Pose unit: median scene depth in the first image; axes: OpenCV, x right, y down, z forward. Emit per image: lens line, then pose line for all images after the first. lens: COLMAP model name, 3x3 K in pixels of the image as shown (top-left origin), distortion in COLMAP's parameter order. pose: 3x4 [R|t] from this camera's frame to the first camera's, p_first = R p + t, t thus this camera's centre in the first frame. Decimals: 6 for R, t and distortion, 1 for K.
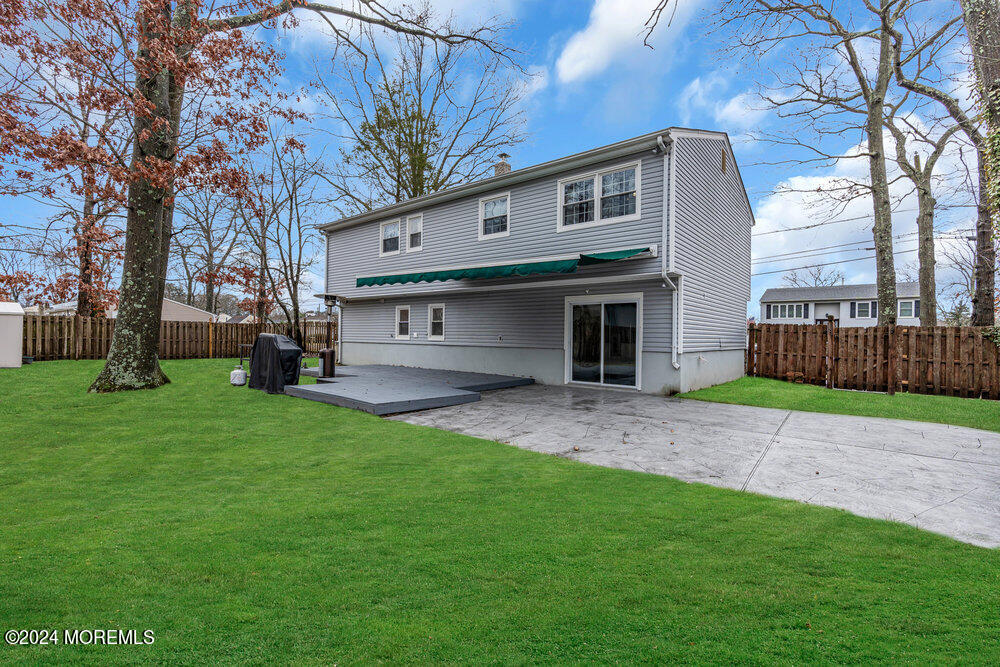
lens RADIAL K [[453.3, 0, 501.6], [0, 453.3, 335.8], [0, 0, 1]] dist [-0.003045, -0.000489]
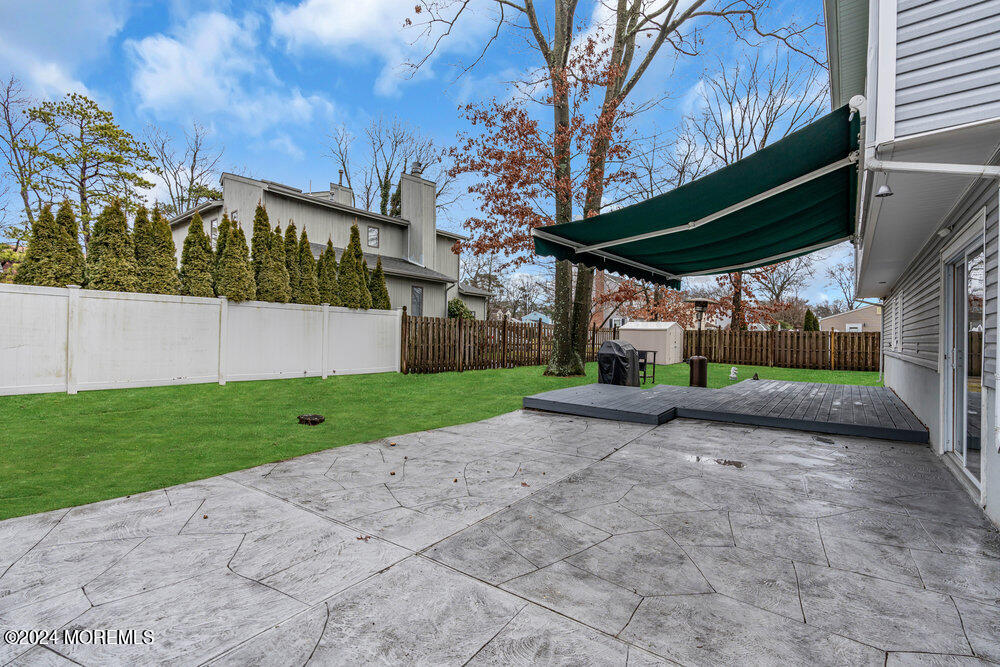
lens RADIAL K [[453.3, 0, 501.6], [0, 453.3, 335.8], [0, 0, 1]] dist [-0.003045, -0.000489]
pose [[0.021502, -0.017054, -0.999623, 0.348474], [-0.012810, 0.999768, -0.017332, 0.004450], [0.999687, 0.013177, 0.021278, 0.351638]]
